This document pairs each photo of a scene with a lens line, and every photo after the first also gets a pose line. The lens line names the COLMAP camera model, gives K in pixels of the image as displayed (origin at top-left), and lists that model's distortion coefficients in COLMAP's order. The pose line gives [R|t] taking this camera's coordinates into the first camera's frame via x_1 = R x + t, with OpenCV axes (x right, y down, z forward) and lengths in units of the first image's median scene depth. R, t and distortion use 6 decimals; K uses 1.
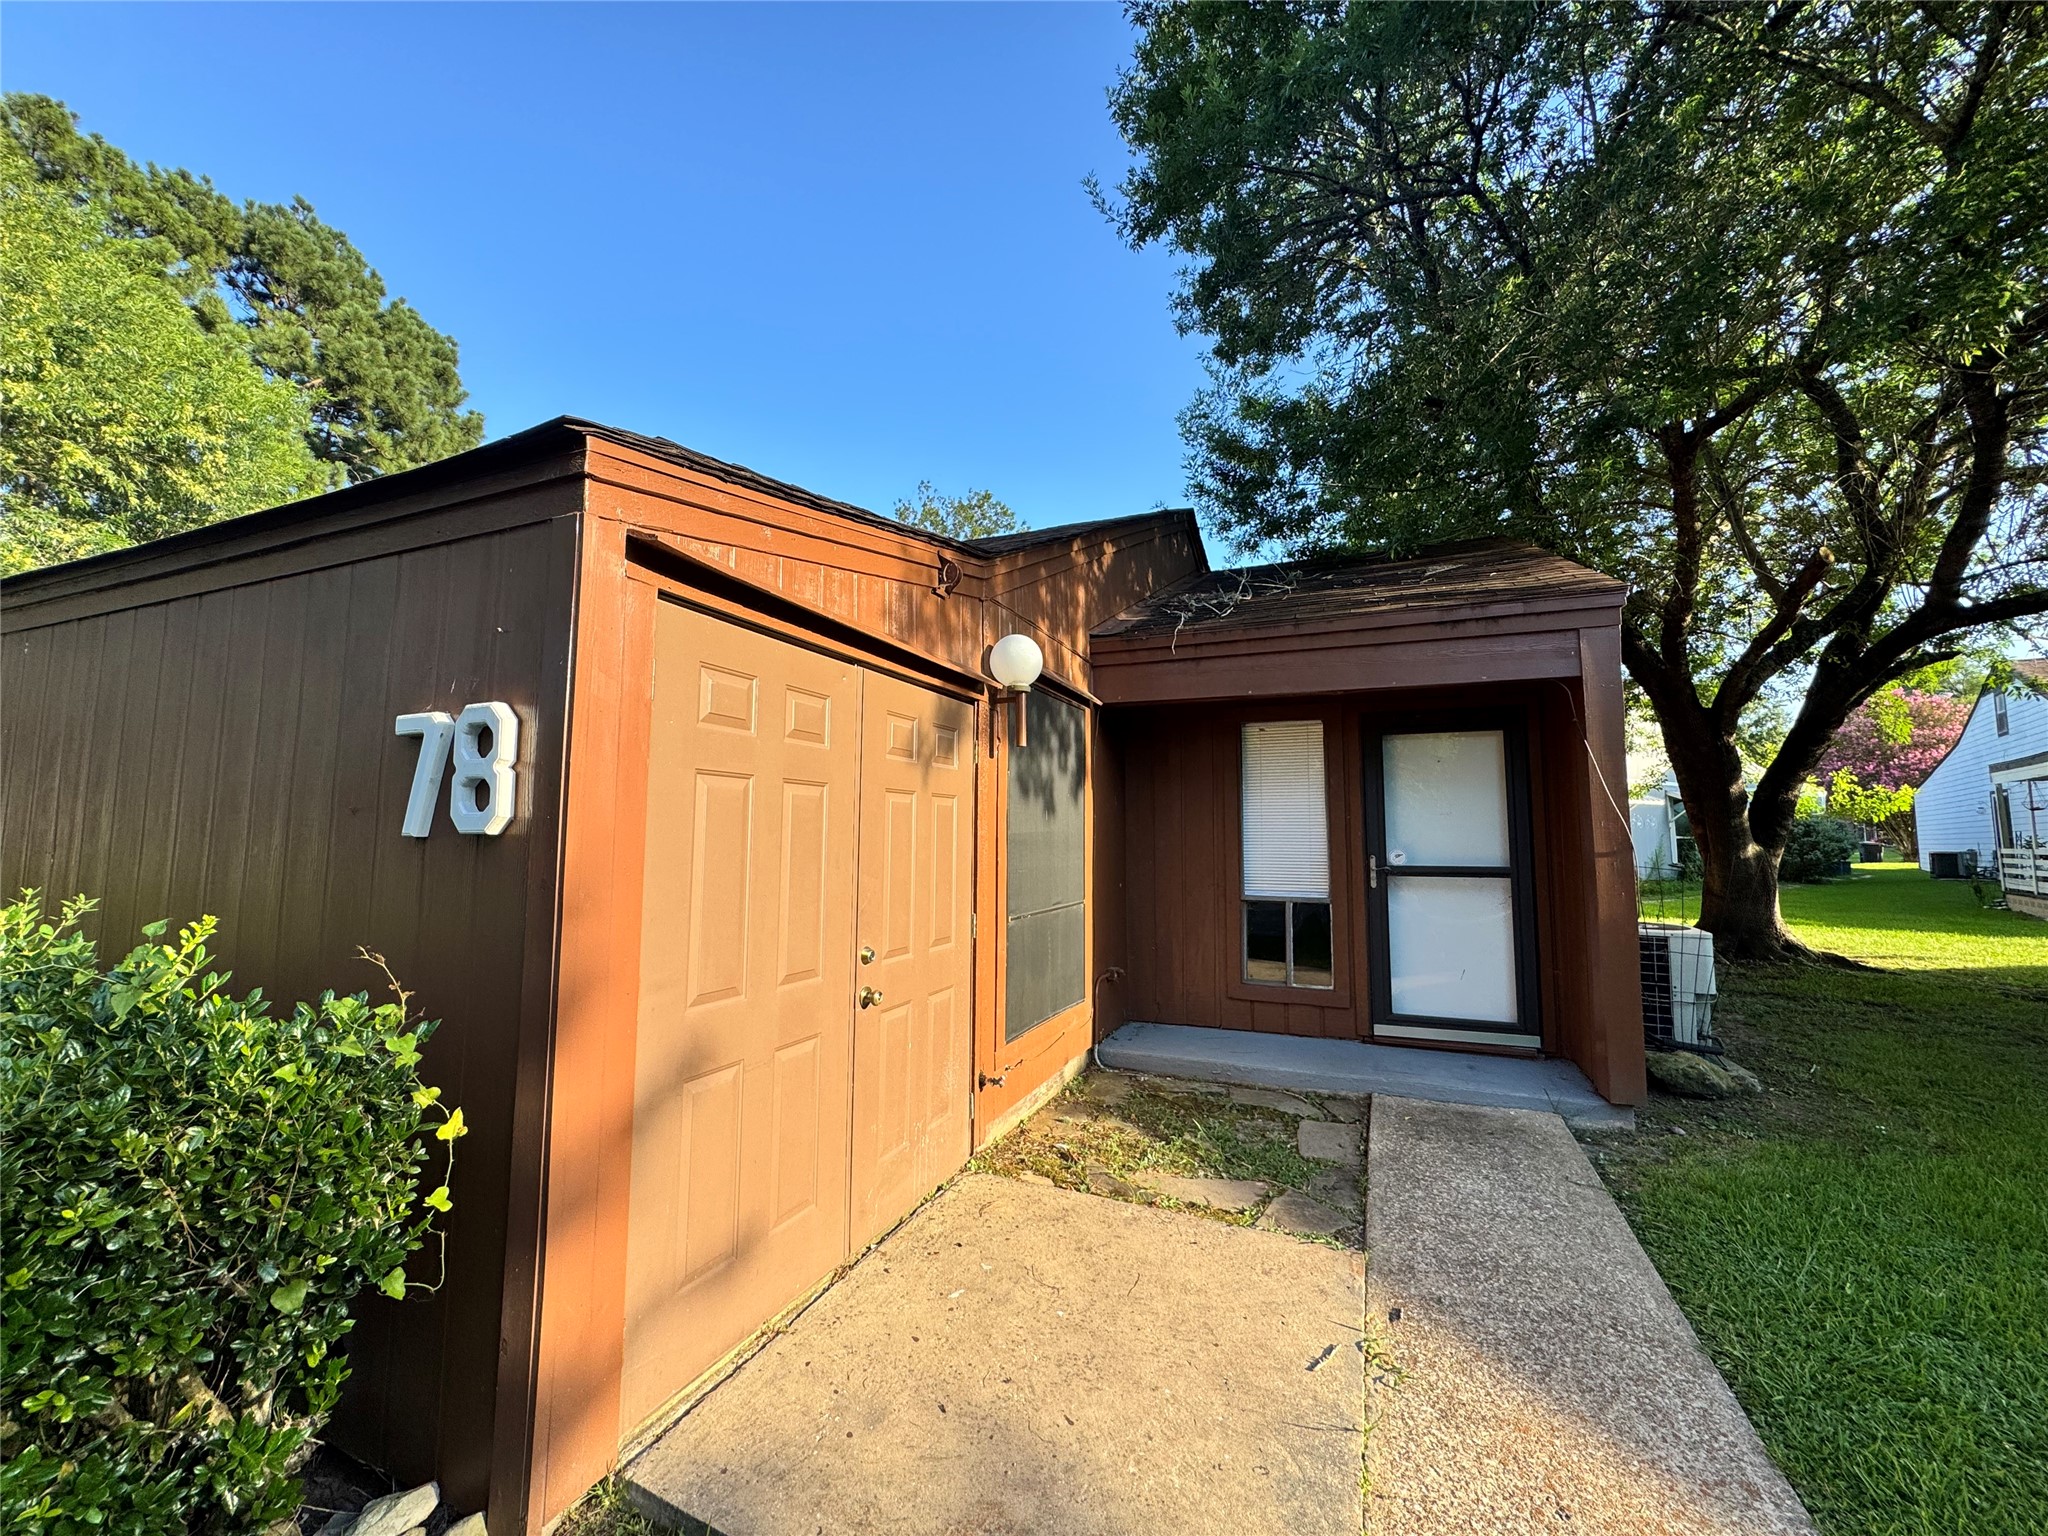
lens RADIAL K [[819.0, 0, 1029.4], [0, 819.0, 763.2], [0, 0, 1]] dist [-0.002026, 0.000327]
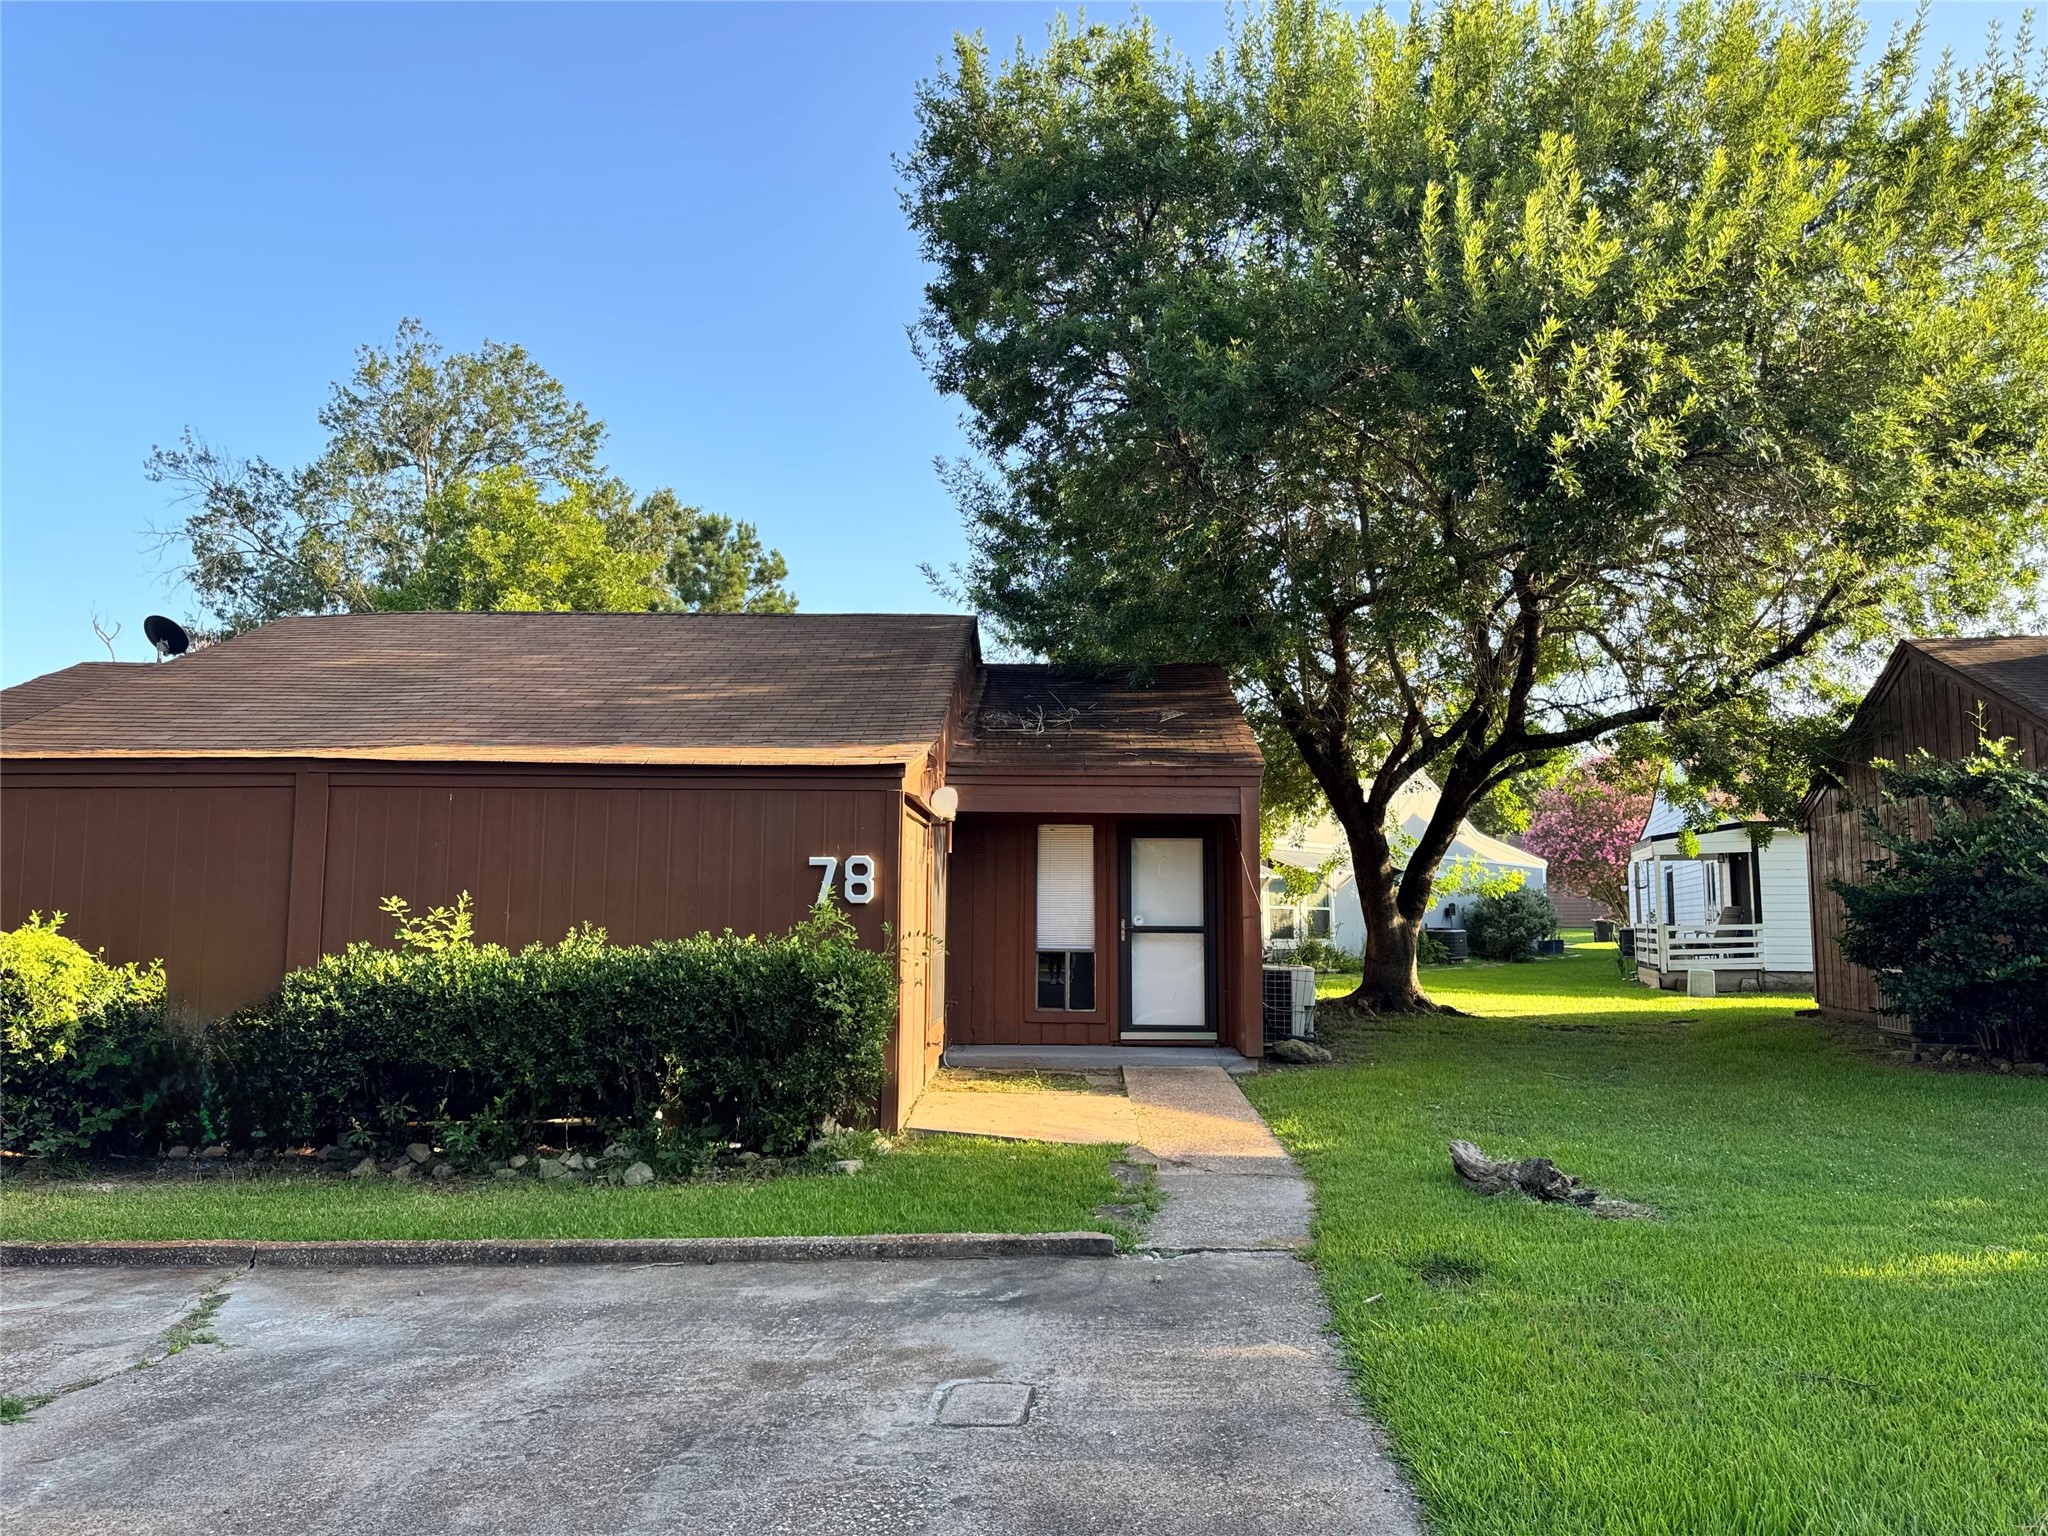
lens RADIAL K [[1443.1, 0, 1031.3], [0, 1443.1, 762.7], [0, 0, 1]] dist [0.120194, -0.181550]
pose [[0.929764, 0.040260, 0.365949, -0.704965], [-0.035967, 0.999181, -0.018543, -0.116374], [-0.366396, 0.004078, 0.930450, -1.377674]]
